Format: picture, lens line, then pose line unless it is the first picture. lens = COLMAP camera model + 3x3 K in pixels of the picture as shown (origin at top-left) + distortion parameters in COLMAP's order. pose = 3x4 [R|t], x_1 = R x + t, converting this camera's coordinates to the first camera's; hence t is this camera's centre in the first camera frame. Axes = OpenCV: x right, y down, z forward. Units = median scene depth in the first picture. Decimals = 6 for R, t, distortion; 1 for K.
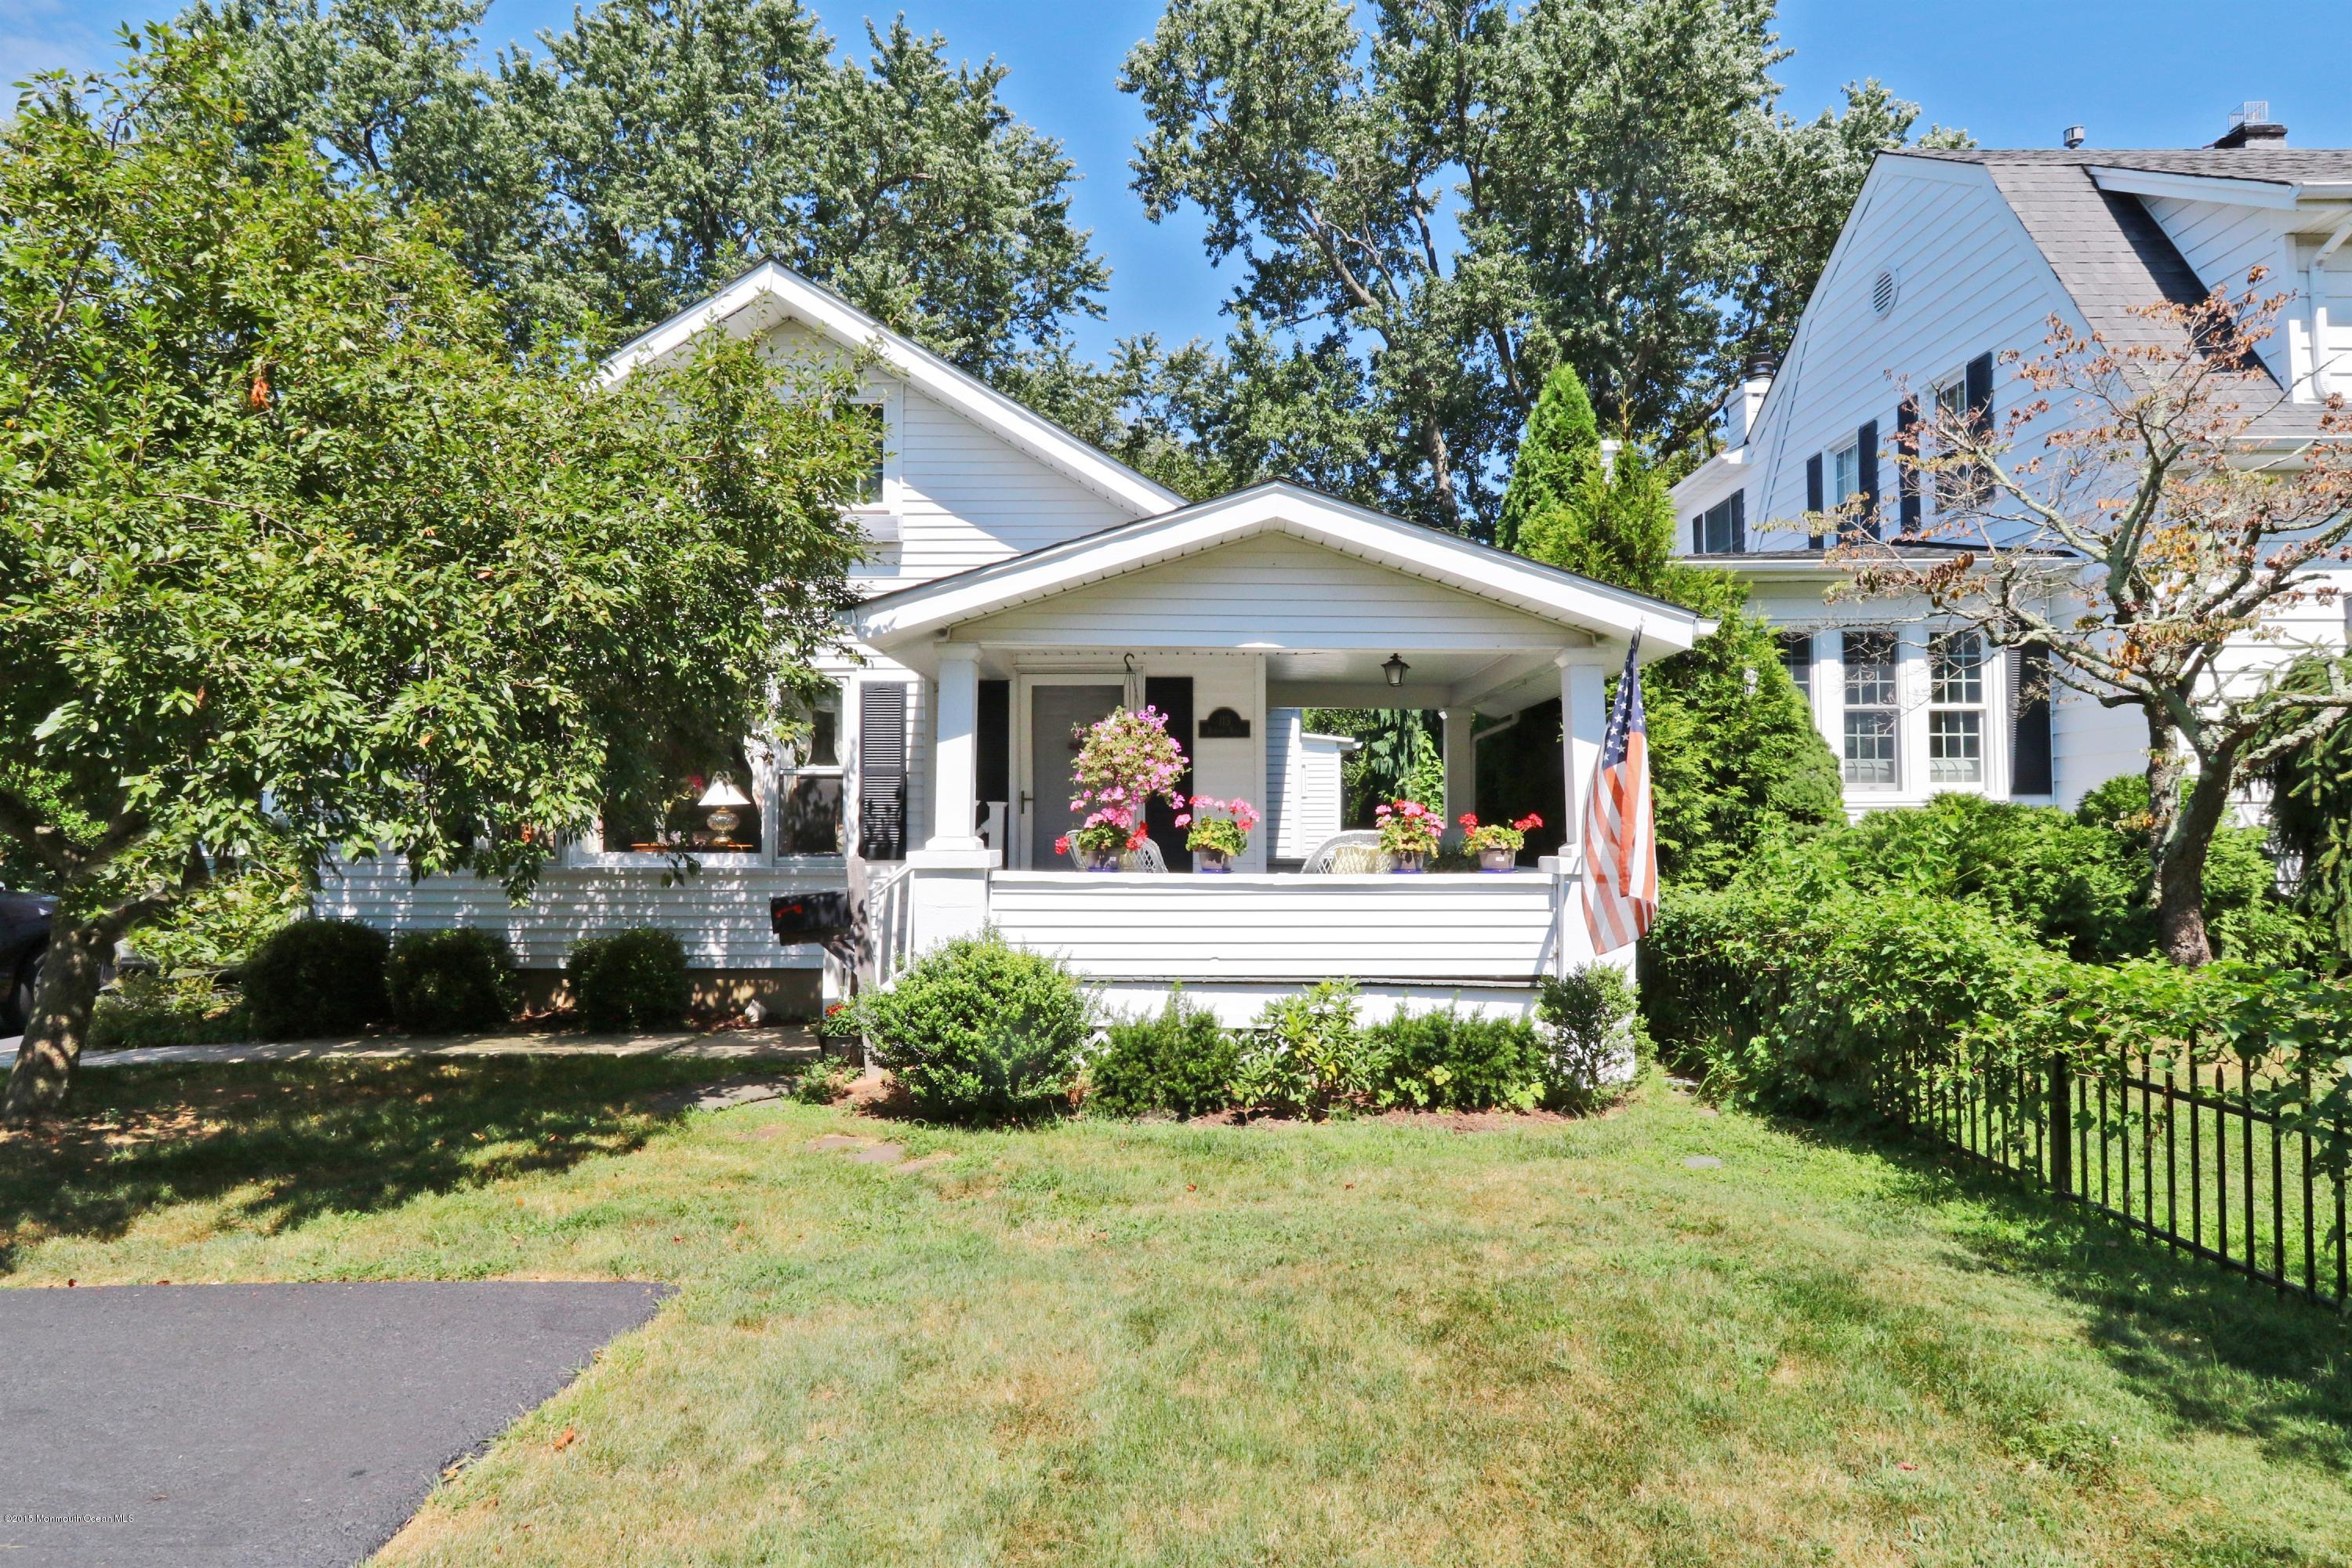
lens RADIAL K [[1301.0, 0, 1176.0], [0, 1301.0, 784.0], [0, 0, 1]] dist [0.002460, 0.001686]
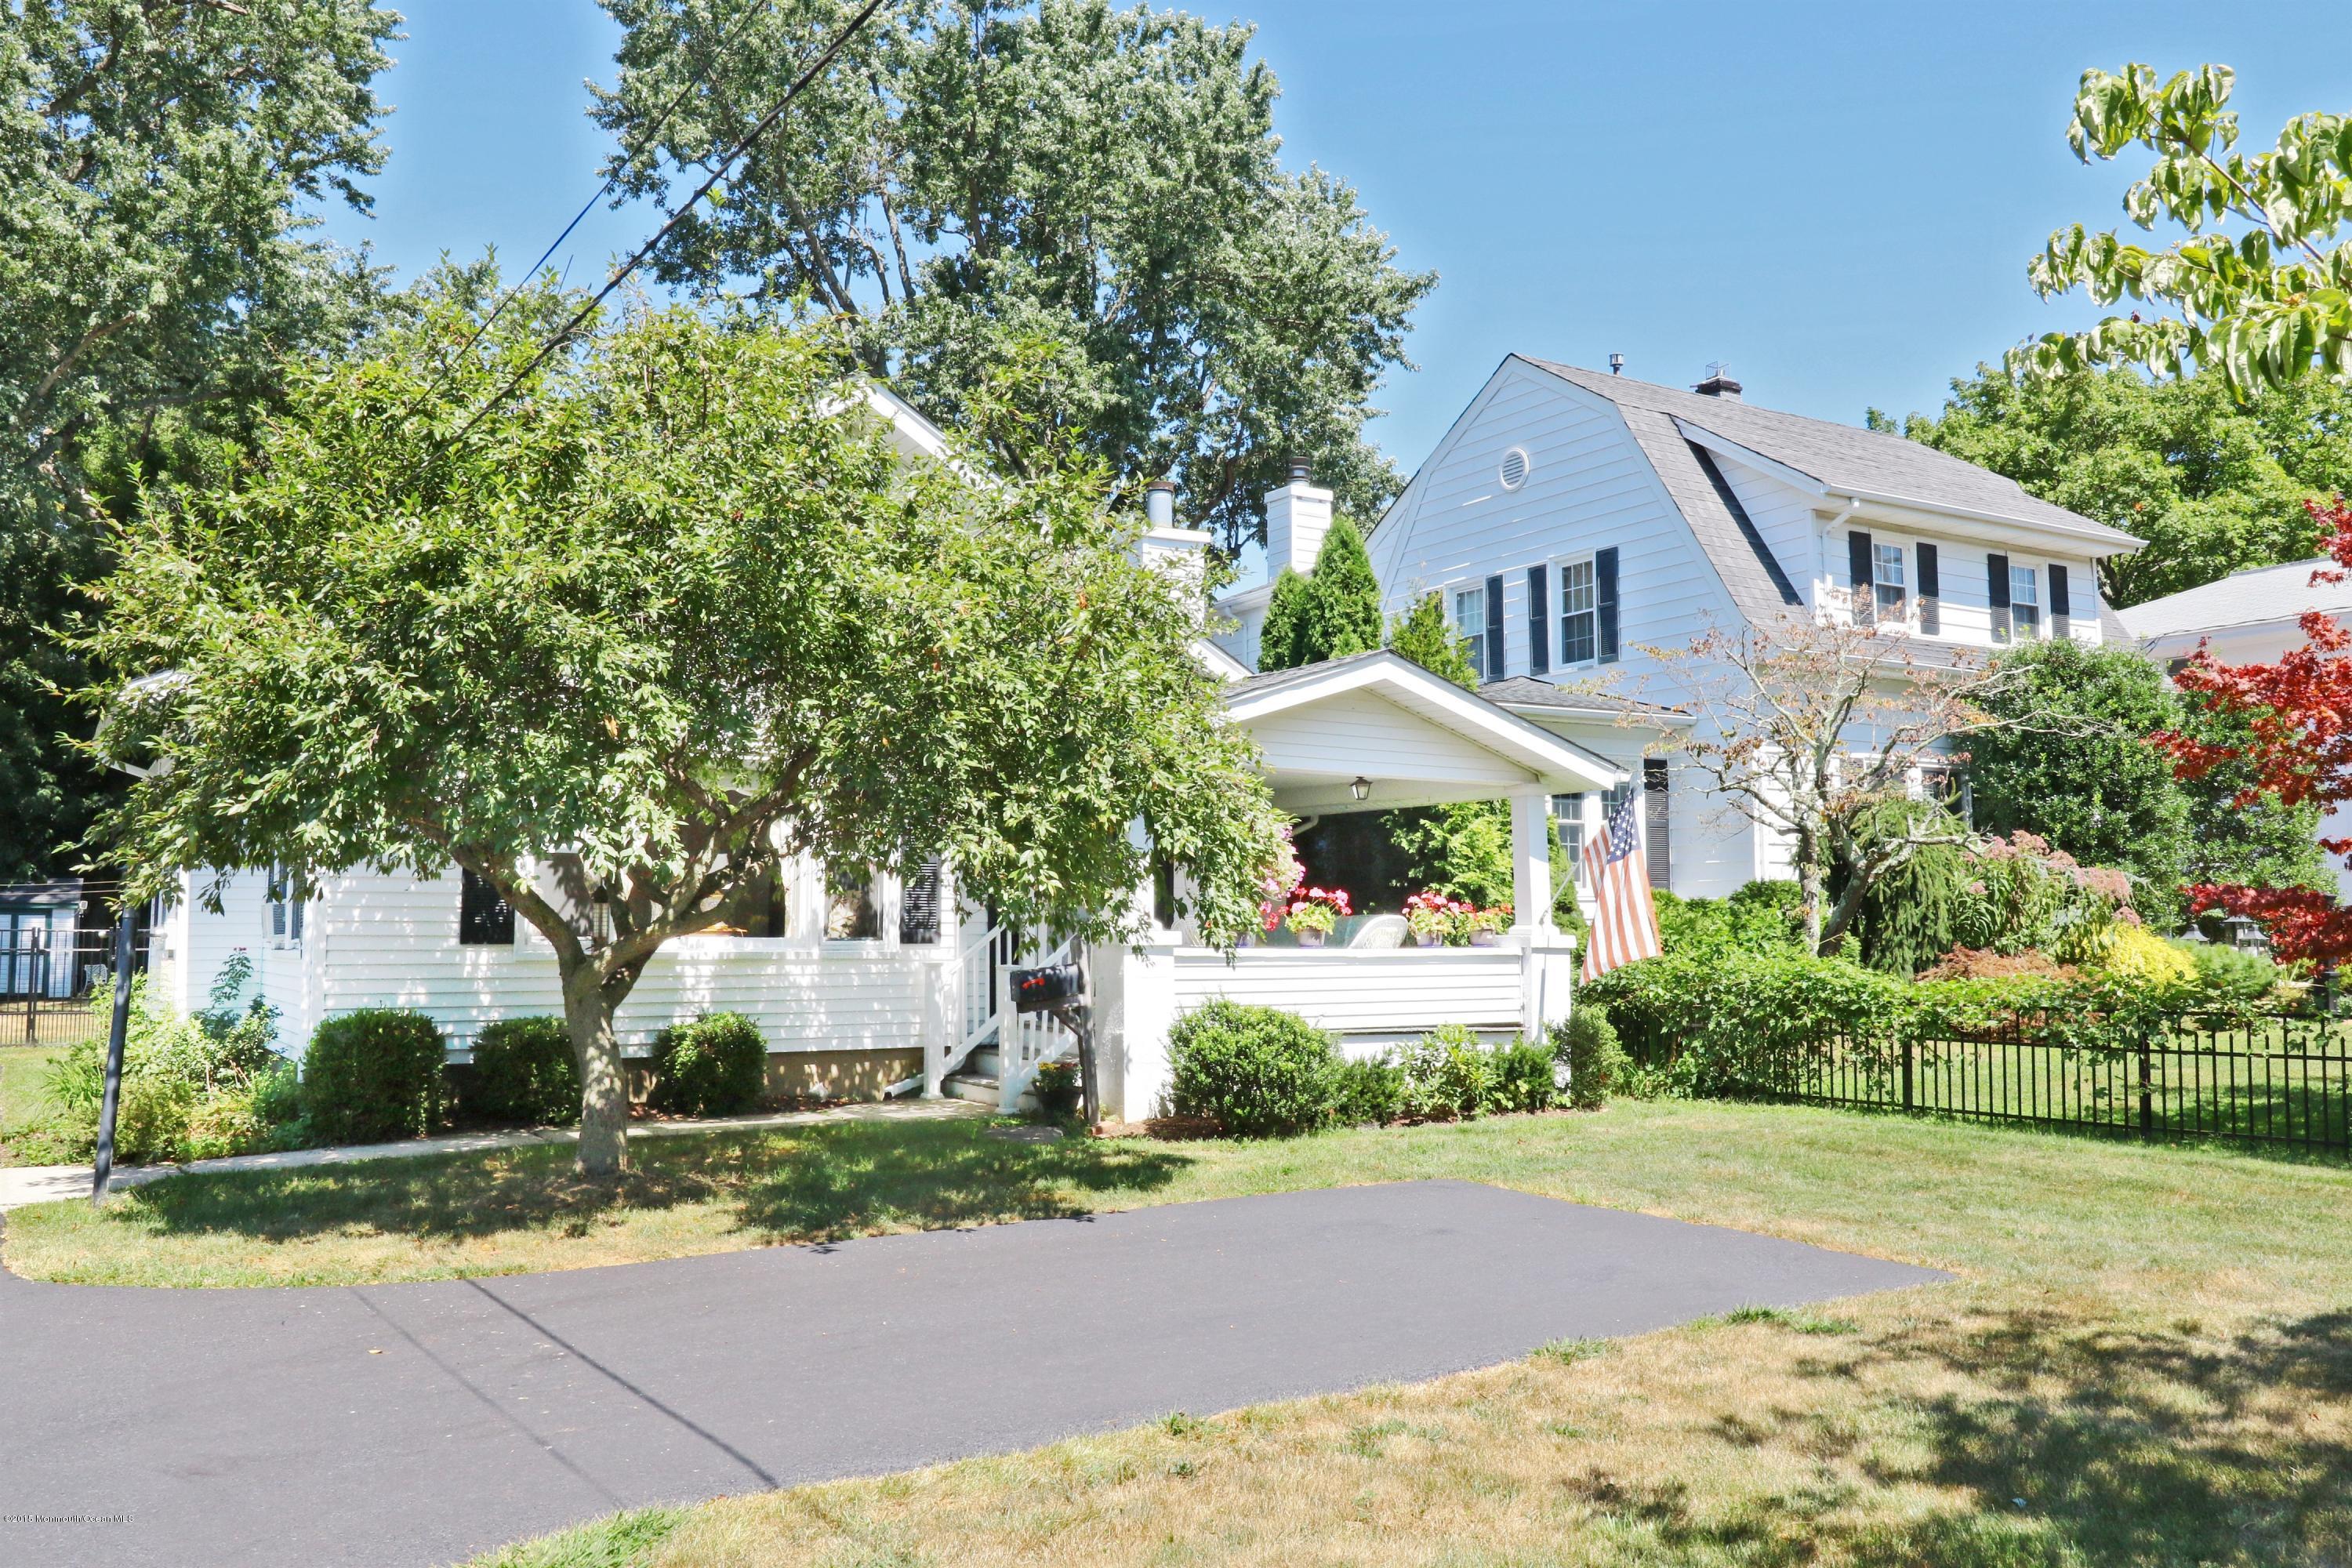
lens RADIAL K [[1824.6, 0, 1176.0], [0, 1824.6, 784.0], [0, 0, 1]] dist [-0.001260, 0.001298]
pose [[0.850700, 0.041060, 0.524045, -0.724656], [-0.017891, 0.998629, -0.049203, -0.001401], [-0.525346, 0.032481, 0.850268, -0.313537]]
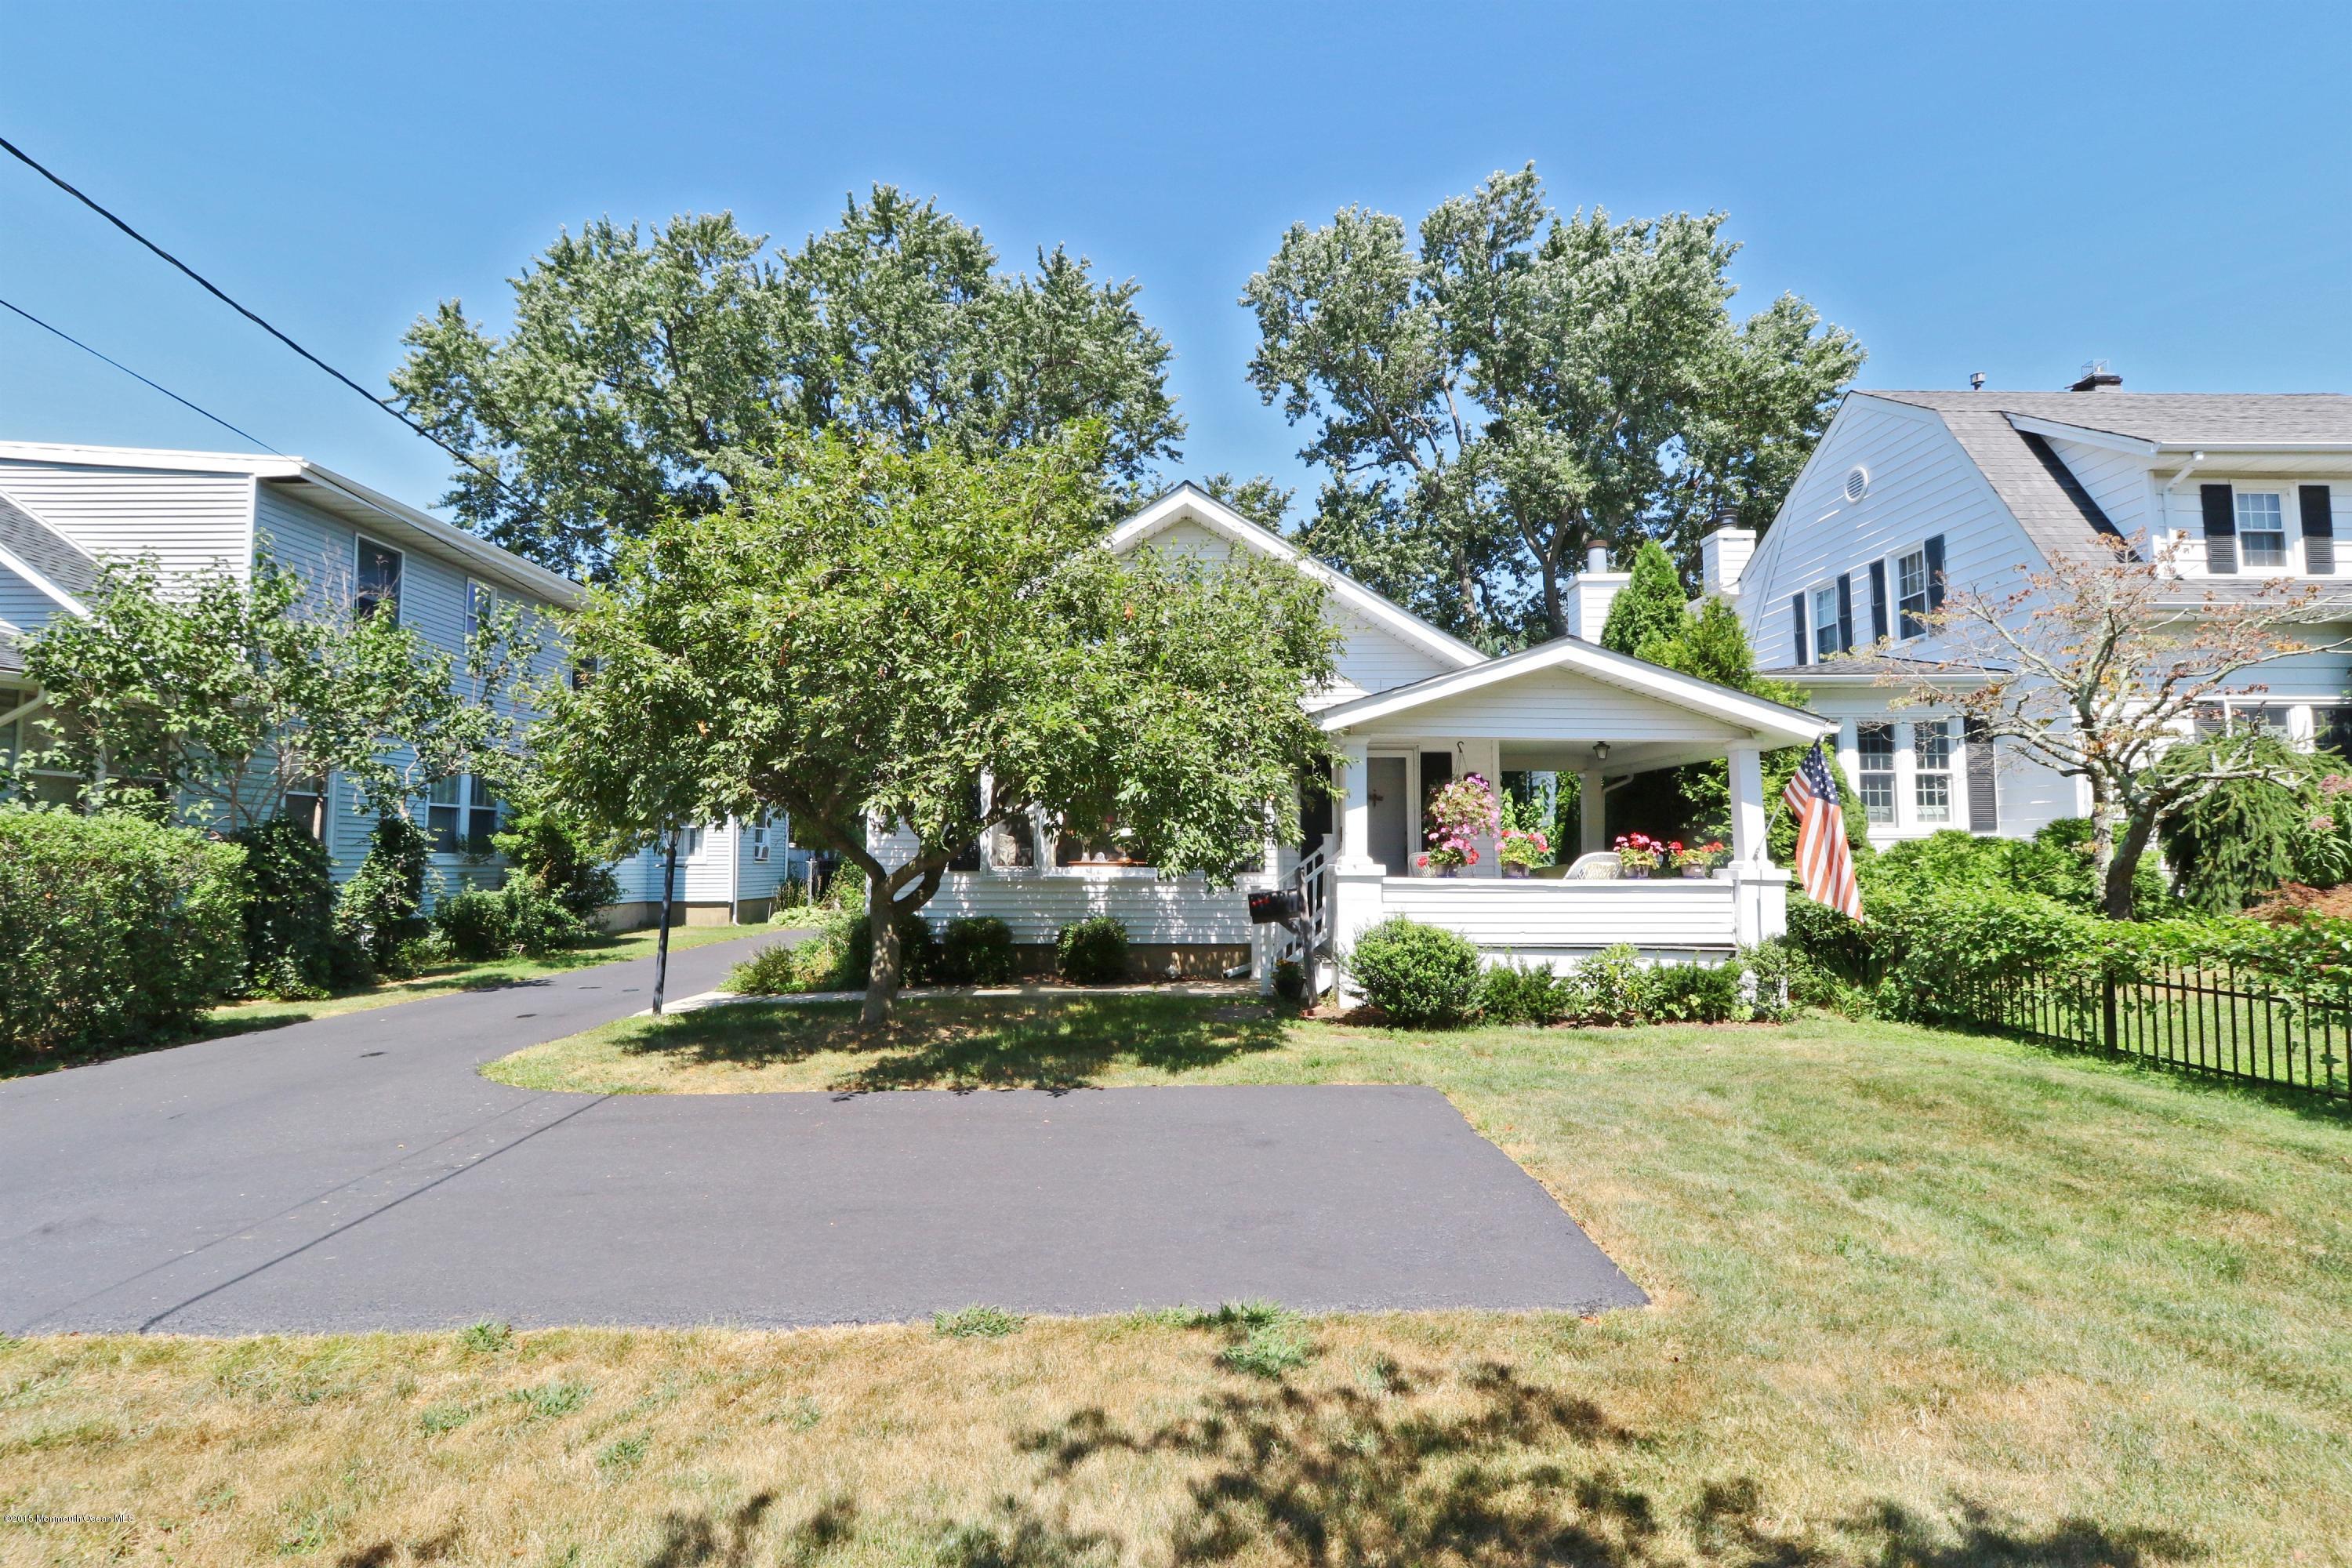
lens RADIAL K [[1073.3, 0, 1176.0], [0, 1073.3, 784.0], [0, 0, 1]] dist [0.001388, -0.000841]
pose [[0.999859, 0.001990, 0.016701, -0.293058], [-0.001435, 0.999449, -0.033164, -0.002852], [-0.016758, 0.033135, 0.999310, -0.220294]]
